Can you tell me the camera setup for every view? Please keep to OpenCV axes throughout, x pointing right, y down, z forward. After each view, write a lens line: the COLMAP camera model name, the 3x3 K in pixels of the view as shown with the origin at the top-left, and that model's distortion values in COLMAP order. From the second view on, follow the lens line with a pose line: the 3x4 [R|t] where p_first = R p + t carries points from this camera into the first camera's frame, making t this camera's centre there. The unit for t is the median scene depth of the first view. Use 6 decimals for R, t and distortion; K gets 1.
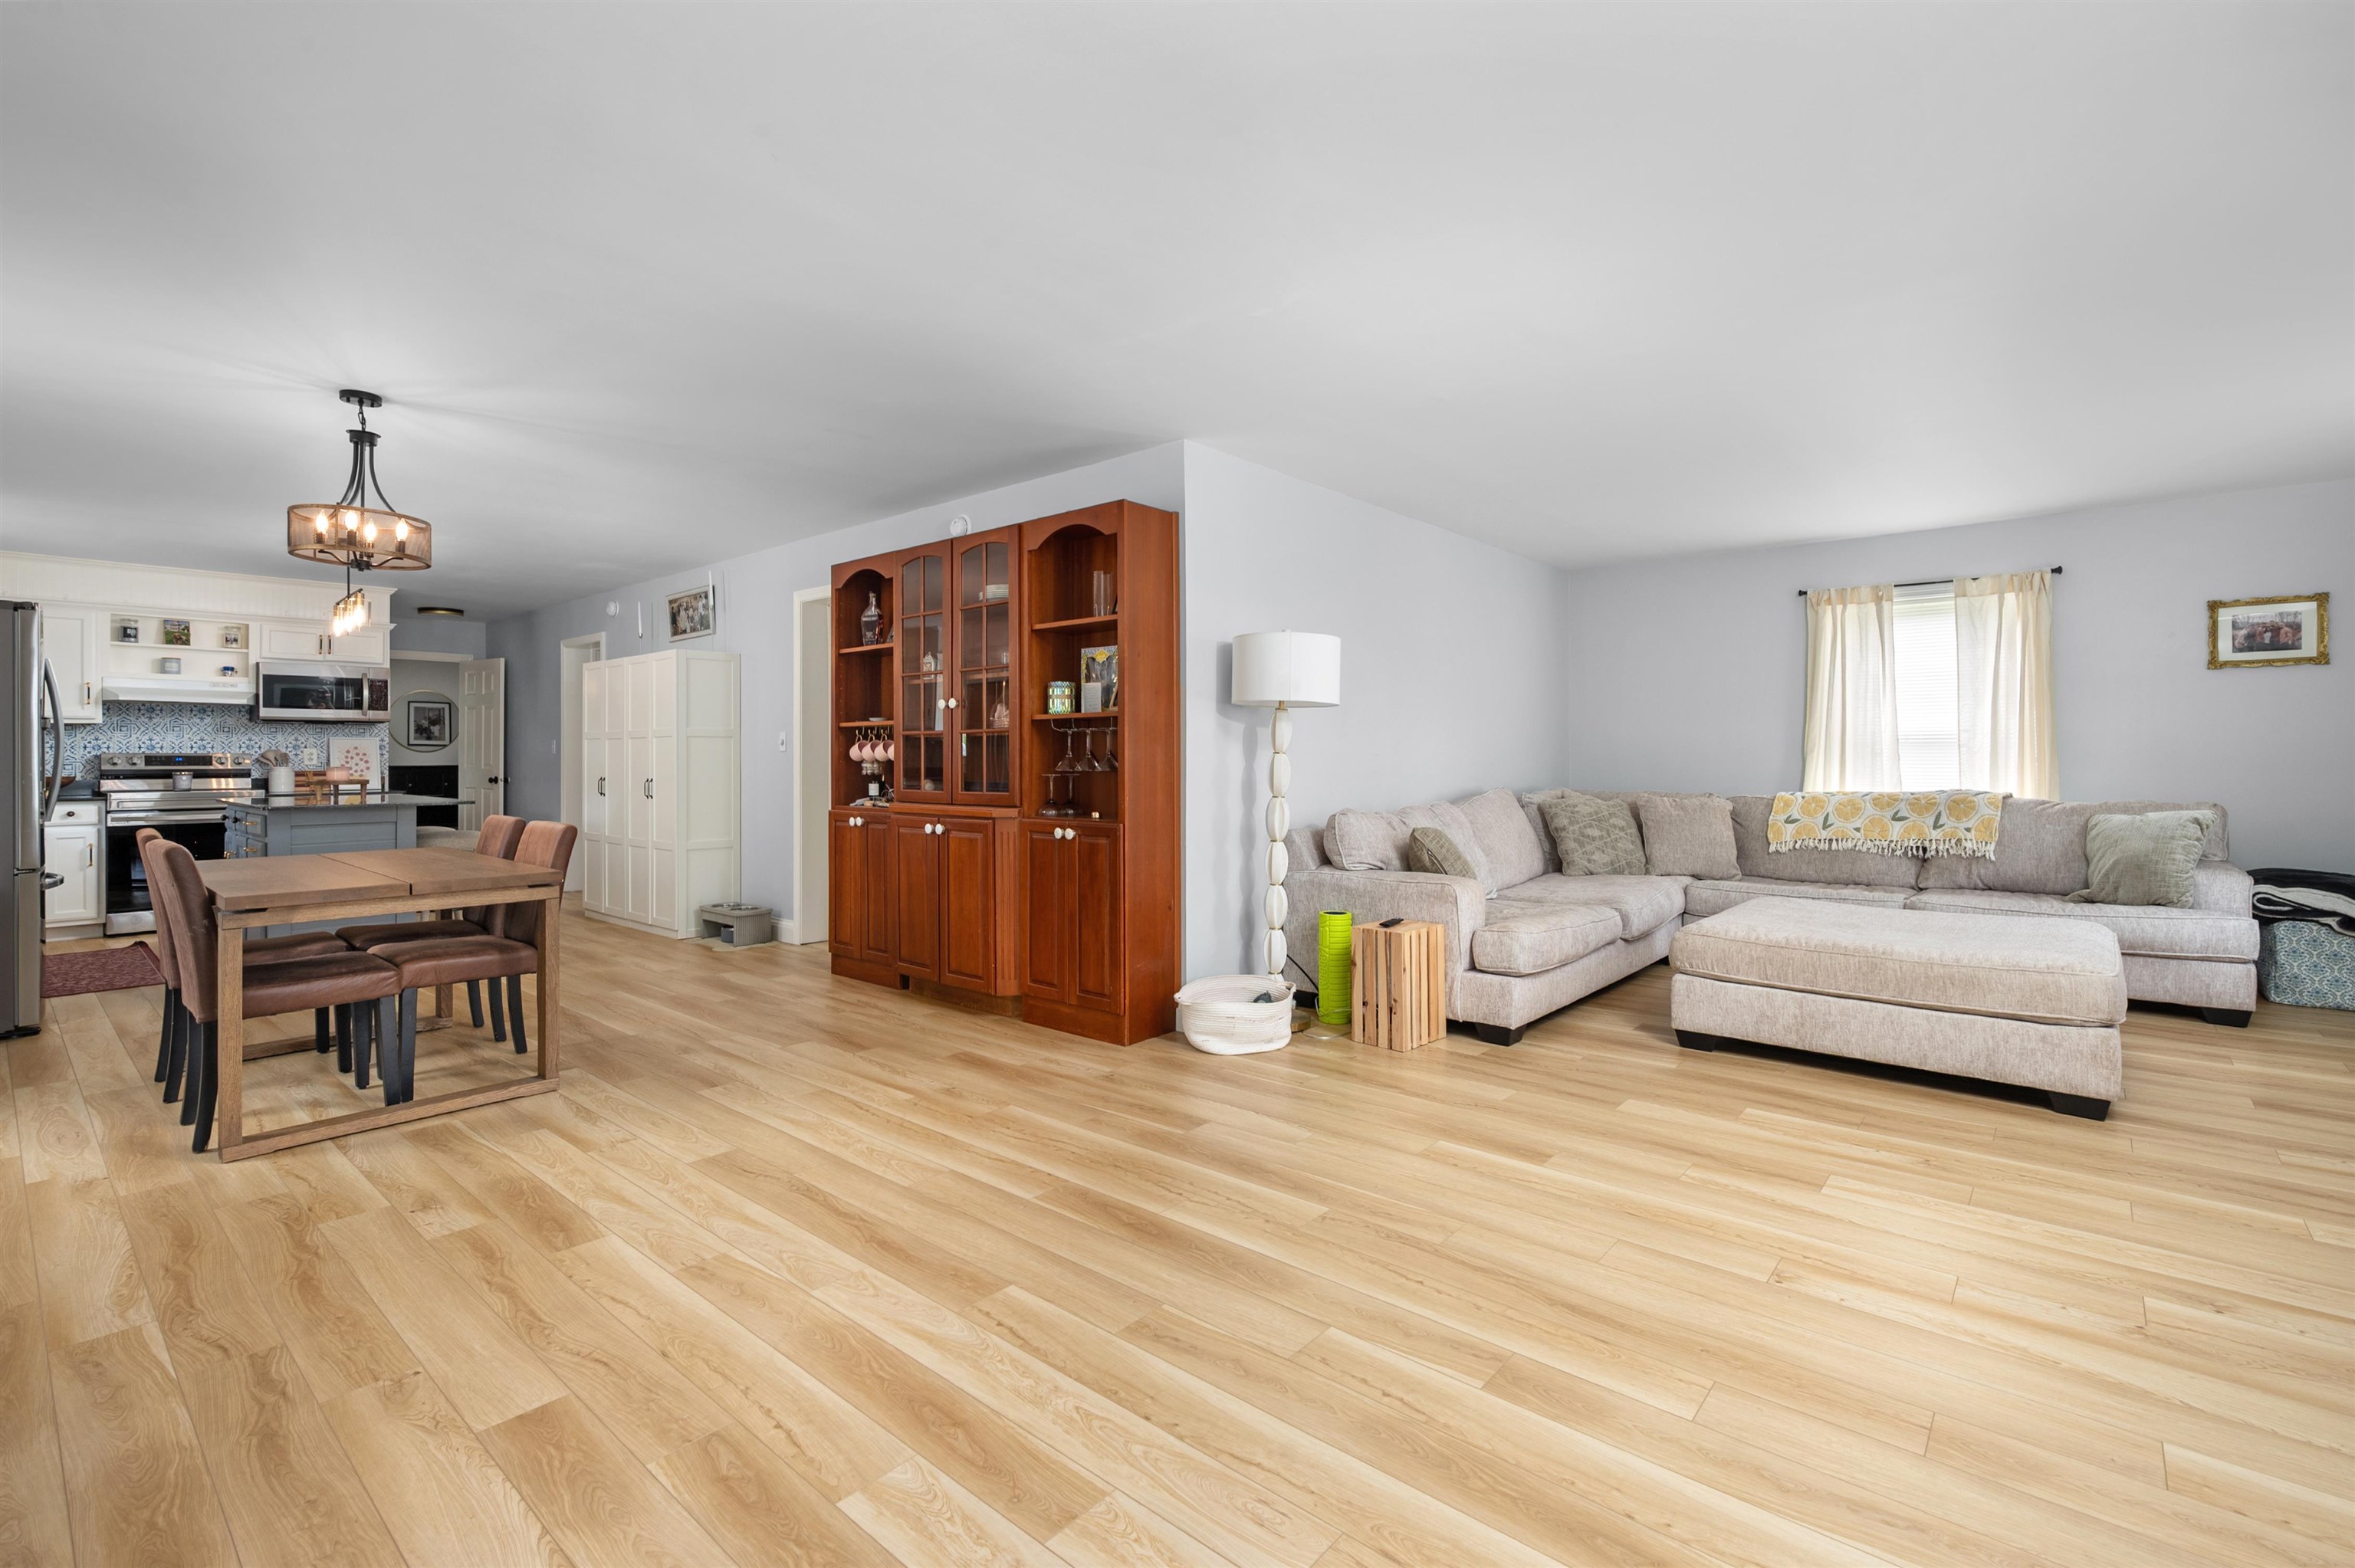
lens RADIAL K [[1038.2, 0, 1179.3], [0, 1038.2, 751.0], [0, 0, 1]] dist [0.003955, -0.000639]
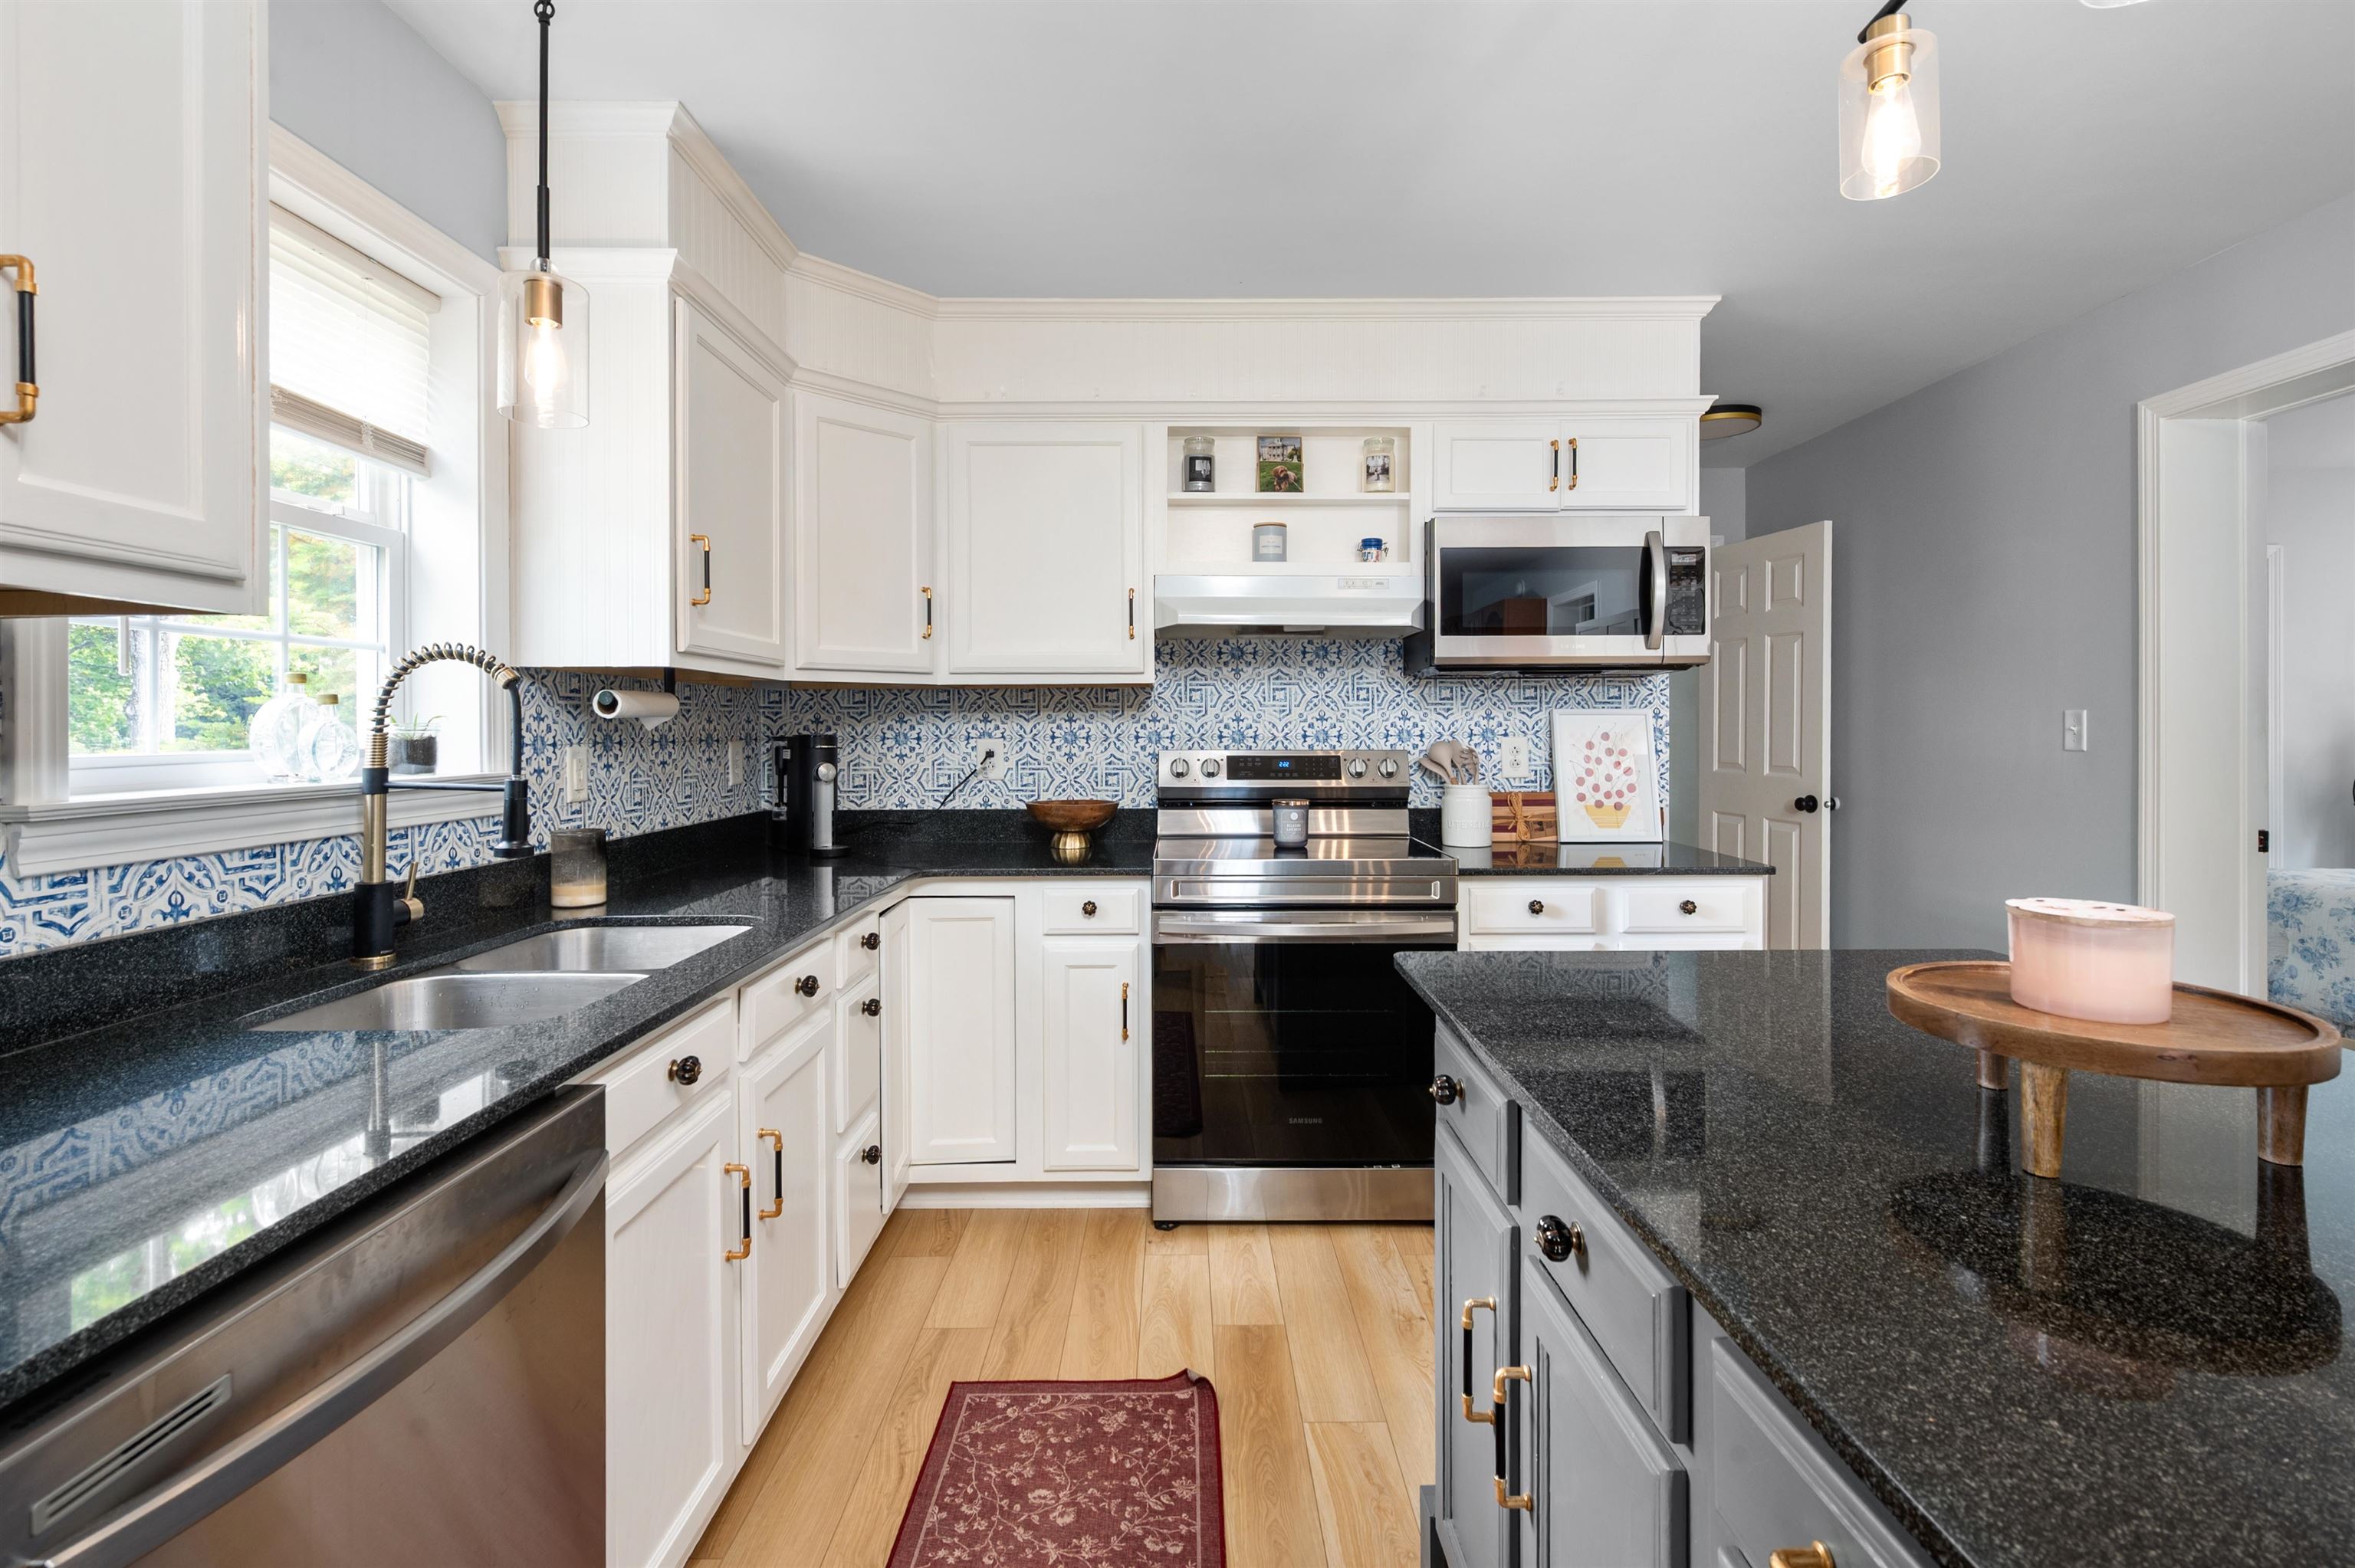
lens RADIAL K [[1051.1, 0, 1180.3], [0, 1051.1, 727.4], [0, 0, 1]] dist [0.003594, -0.001012]
pose [[0.654065, 0.001528, -0.756437, -0.816647], [0.003763, 0.999979, 0.005274, -0.012045], [0.756429, -0.006296, 0.654046, 0.845867]]
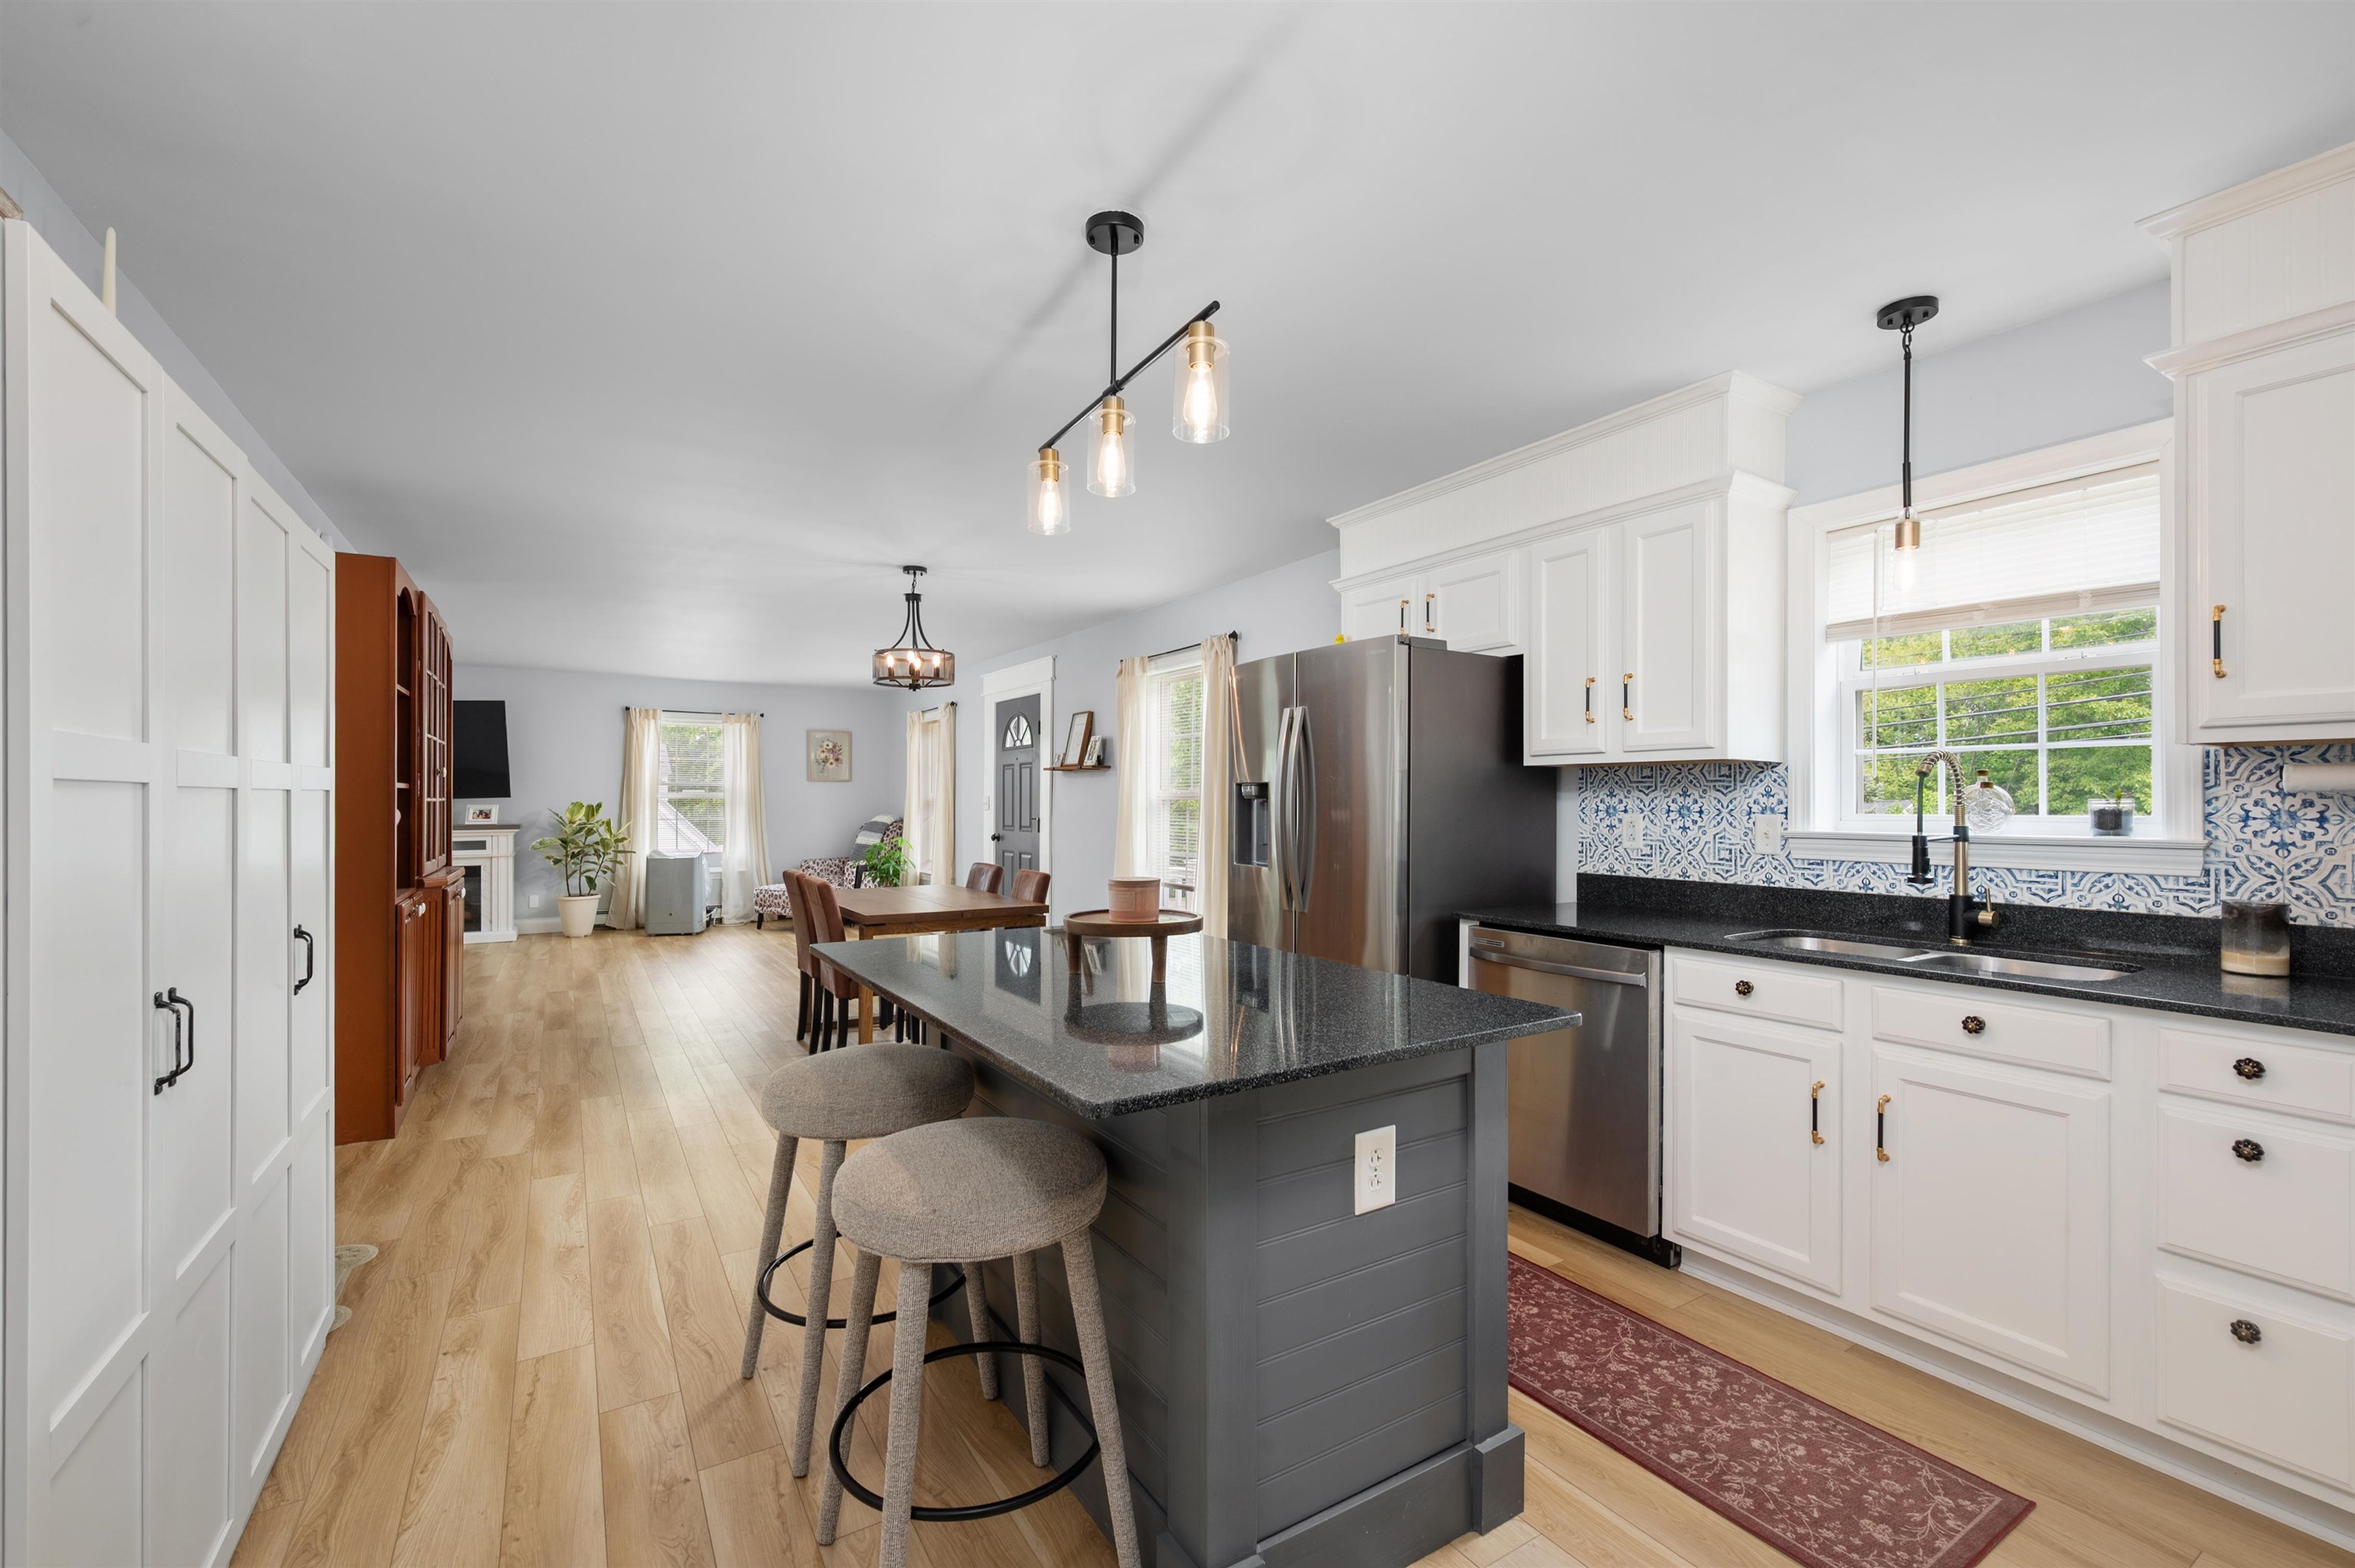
lens RADIAL K [[981.4, 0, 1171.2], [0, 981.4, 779.6], [0, 0, 1]] dist [-0.004057, 0.001543]
pose [[-0.954063, 0.008156, 0.299496, -0.964092], [0.000423, 0.999665, -0.025878, -0.010142], [-0.299607, -0.024562, -0.953747, 1.380284]]
